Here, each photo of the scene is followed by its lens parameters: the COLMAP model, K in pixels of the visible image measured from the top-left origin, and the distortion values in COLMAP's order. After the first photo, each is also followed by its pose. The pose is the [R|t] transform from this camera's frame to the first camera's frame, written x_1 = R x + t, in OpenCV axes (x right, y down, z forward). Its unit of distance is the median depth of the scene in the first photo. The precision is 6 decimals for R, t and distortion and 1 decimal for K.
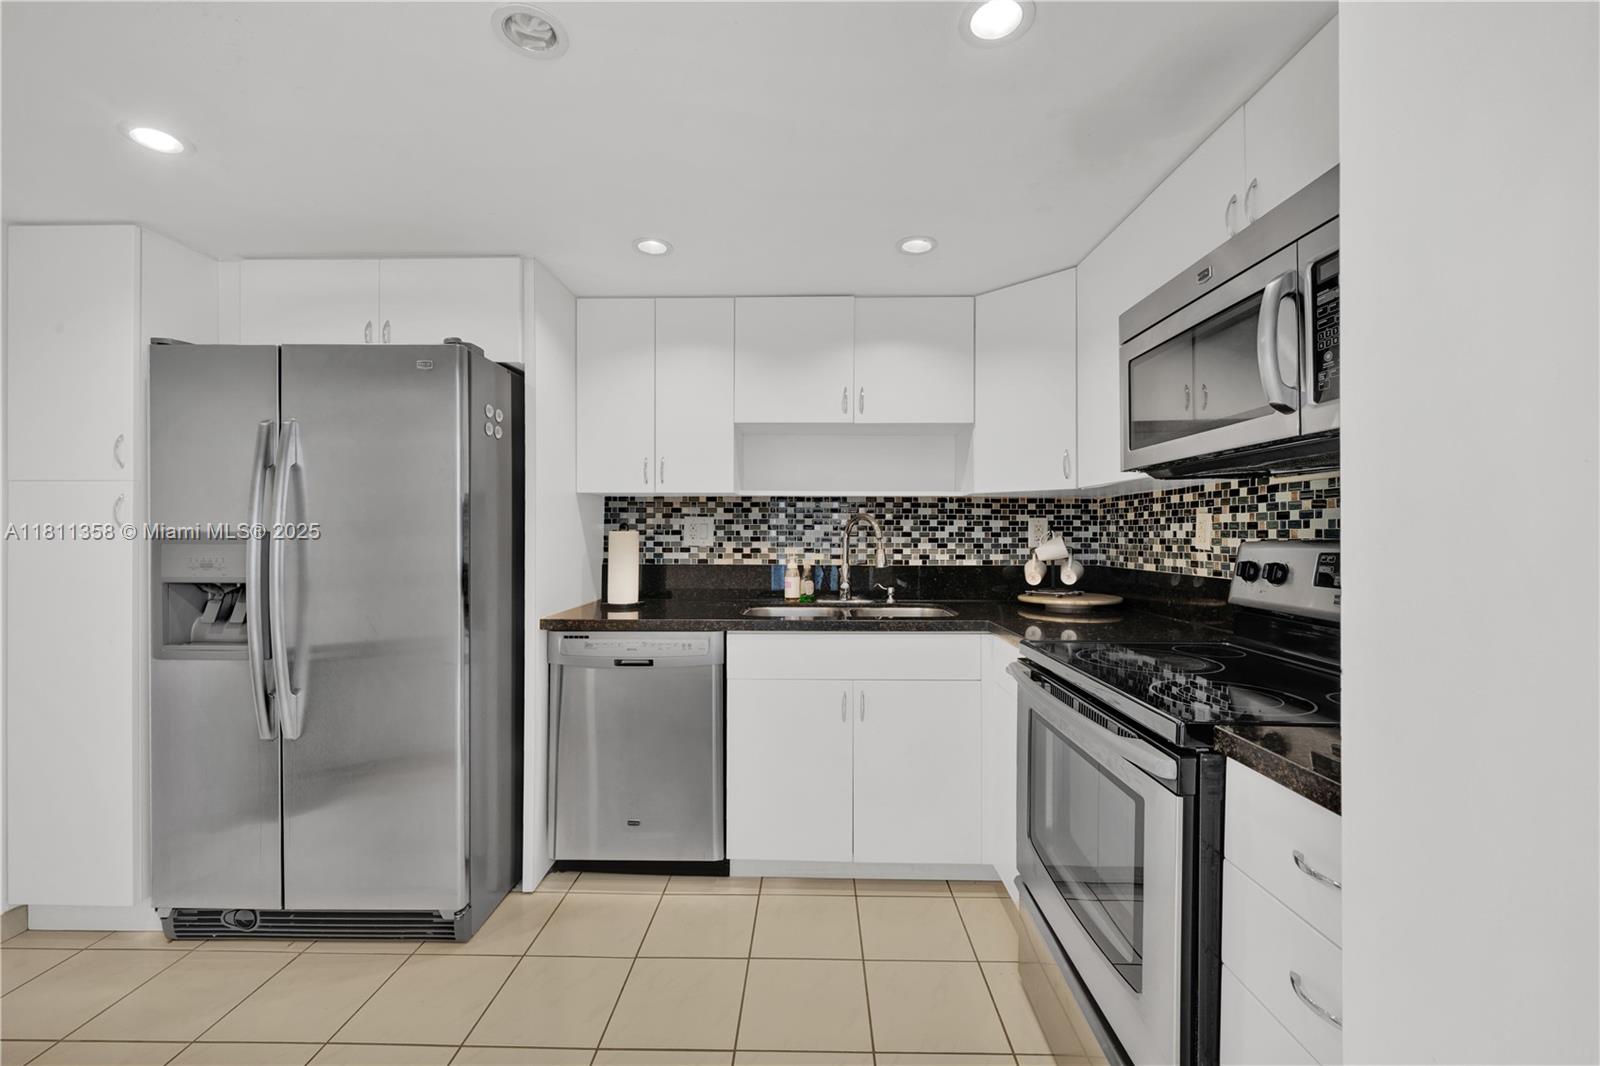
lens RADIAL K [[625.4, 0, 789.2], [0, 625.4, 534.8], [0, 0, 1]] dist [-0.002253, 0.000067]
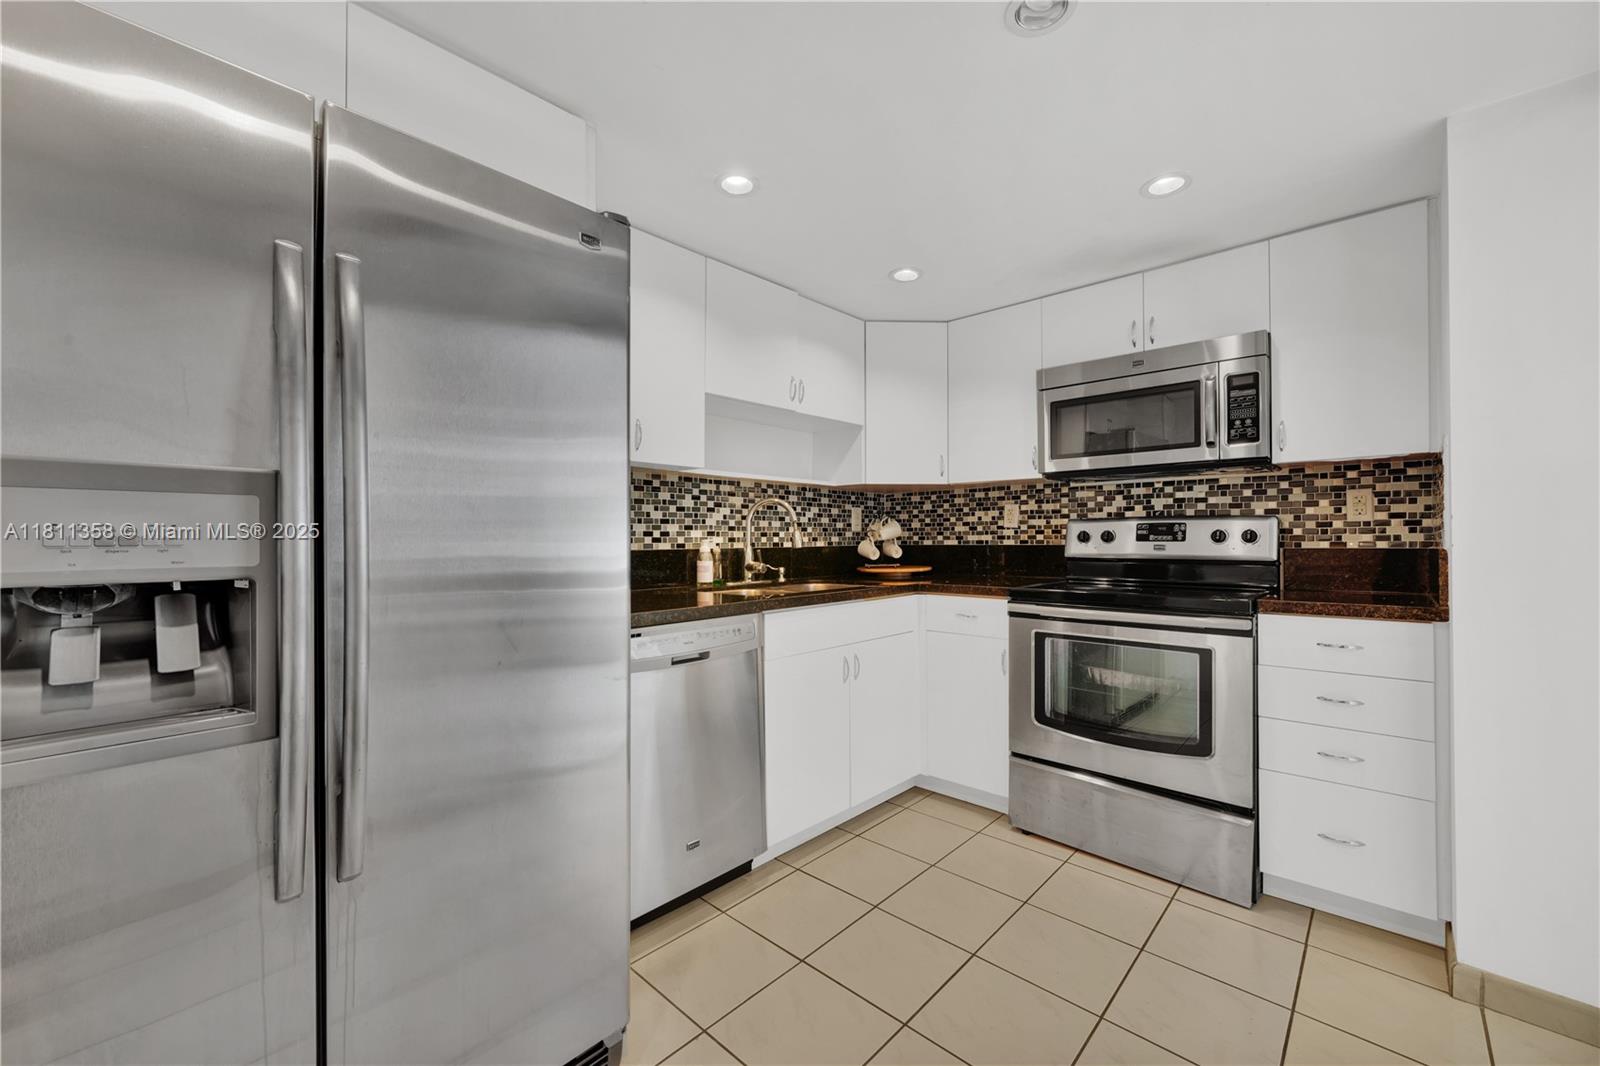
lens RADIAL K [[625.4, 0, 799.5], [0, 625.4, 536.4], [0, 0, 1]] dist [-0.002253, 0.000067]
pose [[0.675227, -0.003945, 0.737600, -0.612764], [0.006346, 0.999980, -0.000462, 0.031399], [-0.737583, 0.004993, 0.675238, 0.248642]]
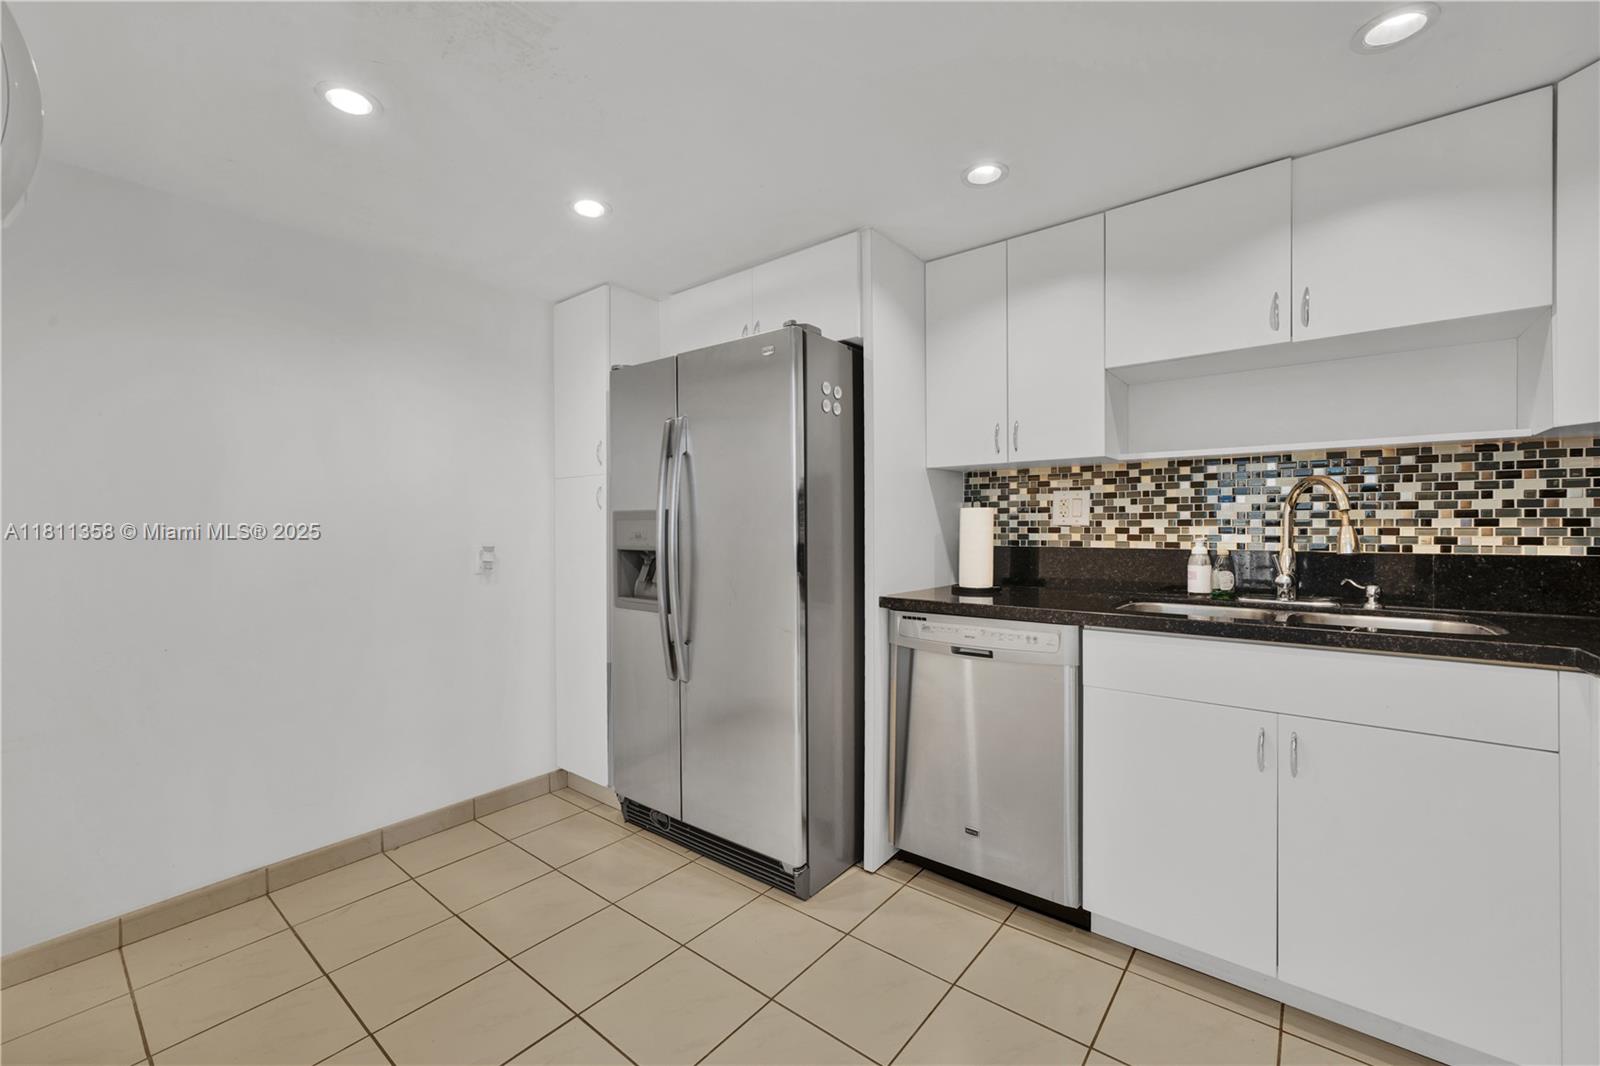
lens RADIAL K [[625.4, 0, 815.6], [0, 625.4, 532.0], [0, 0, 1]] dist [-0.002253, 0.000067]
pose [[0.804123, -0.000081, -0.594463, 0.081750], [0.001897, 0.999995, 0.002429, 0.024893], [0.594460, -0.003080, 0.804119, 0.122247]]
